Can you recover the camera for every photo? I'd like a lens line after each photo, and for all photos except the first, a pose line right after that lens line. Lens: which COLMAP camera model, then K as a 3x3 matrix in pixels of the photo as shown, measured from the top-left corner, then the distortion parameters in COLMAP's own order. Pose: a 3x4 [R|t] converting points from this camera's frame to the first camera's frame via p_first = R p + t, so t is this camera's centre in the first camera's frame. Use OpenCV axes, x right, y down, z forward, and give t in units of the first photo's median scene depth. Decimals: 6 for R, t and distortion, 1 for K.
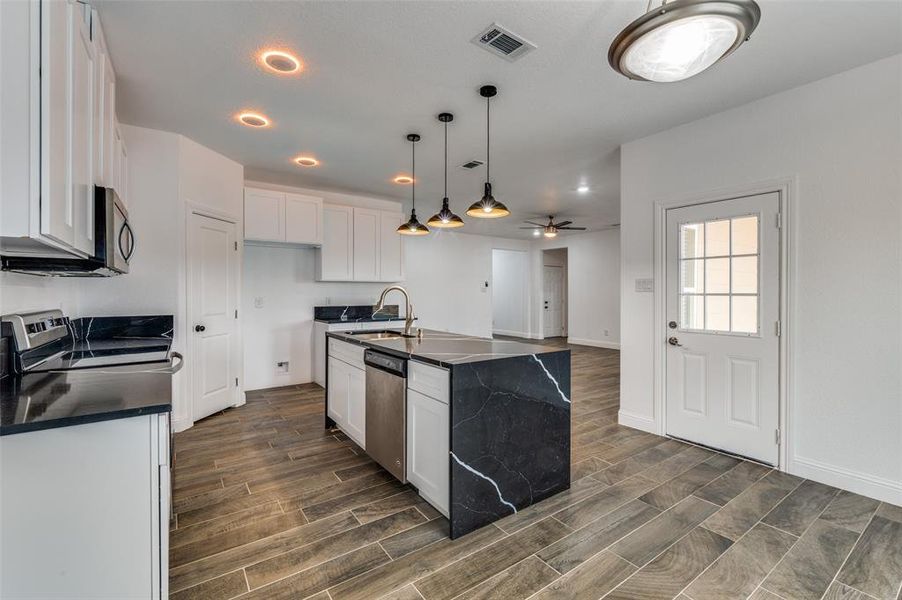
lens RADIAL K [[393.7, 0, 452.7], [0, 393.7, 293.2], [0, 0, 1]] dist [0.001066, 0.000026]
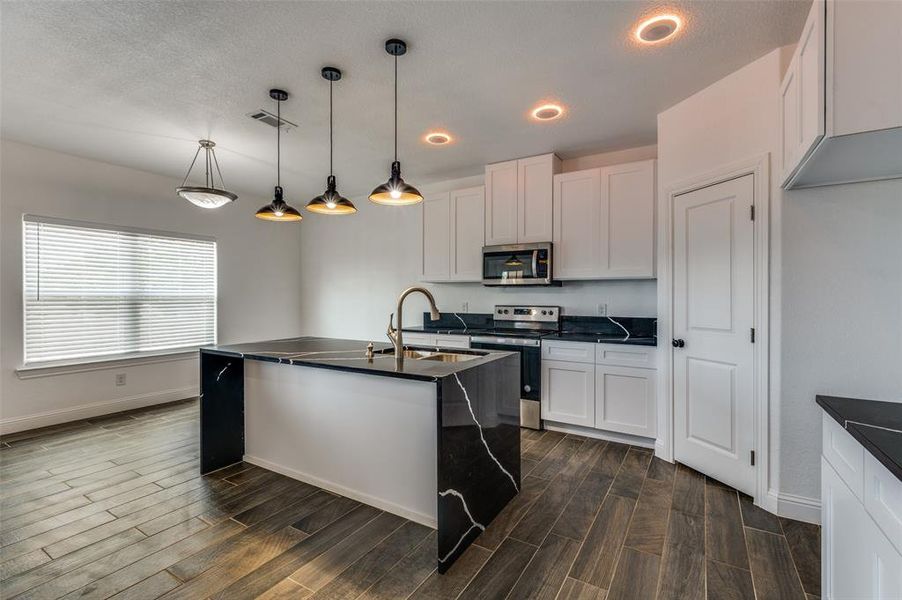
lens RADIAL K [[404.2, 0, 454.2], [0, 404.2, 299.0], [0, 0, 1]] dist [0.000858, 0.000173]
pose [[-0.918116, 0.001011, -0.396311, 0.074828], [-0.002293, 0.999966, 0.007862, -0.002600], [0.396306, 0.008127, -0.918083, 1.679512]]
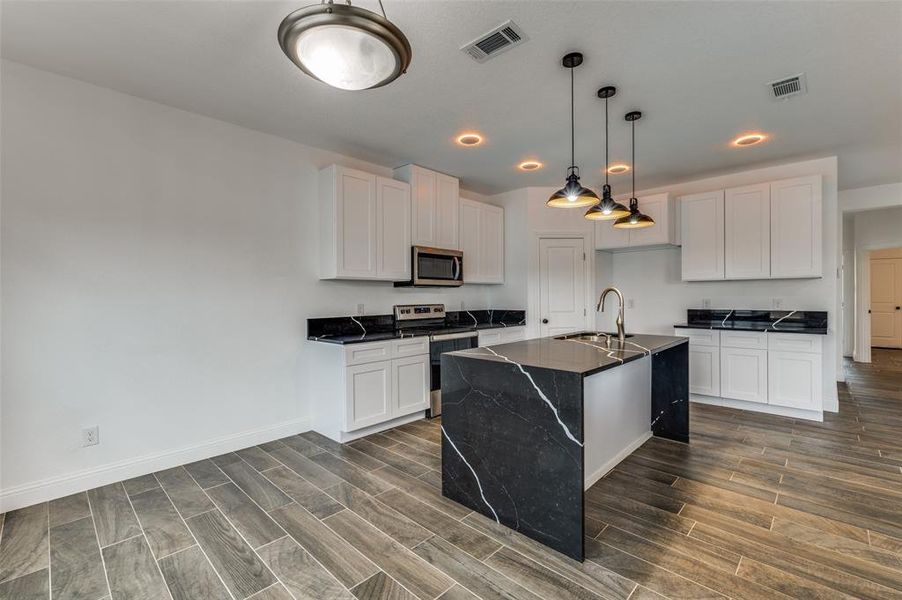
lens RADIAL K [[394.5, 0, 458.8], [0, 394.5, 298.9], [0, 0, 1]] dist [0.002767, 0.000743]
pose [[0.199256, 0.004605, -0.979937, 0.705598], [0.006480, 0.999961, 0.006017, 0.000955], [0.979926, -0.007549, 0.199218, 0.464358]]
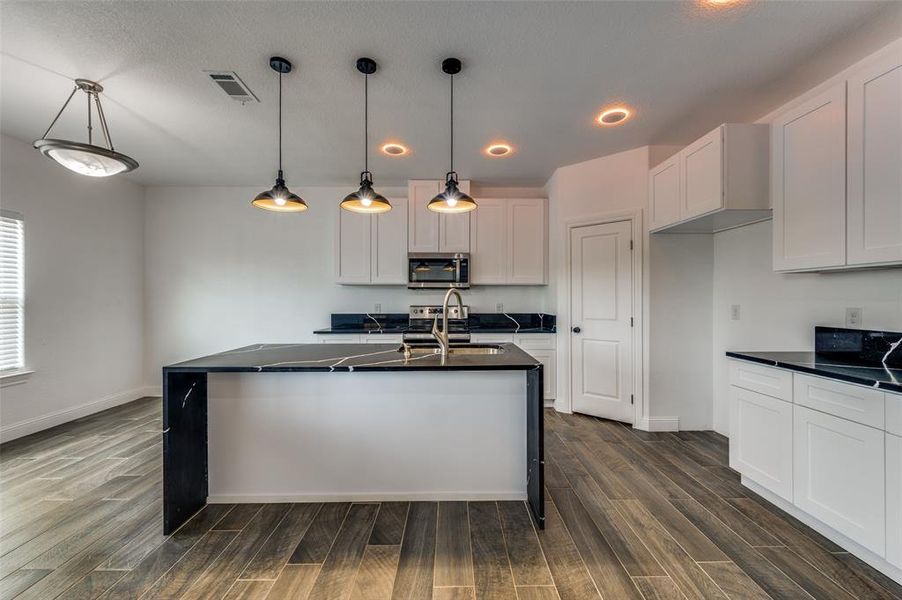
lens RADIAL K [[357.8, 0, 453.0], [0, 357.8, 298.9], [0, 0, 1]] dist [0.000511, -0.000165]
pose [[-0.570253, 0.001609, -0.821468, 0.416331], [-0.000873, 0.999996, 0.002565, -0.000798], [0.821469, 0.002179, -0.570249, 1.396200]]
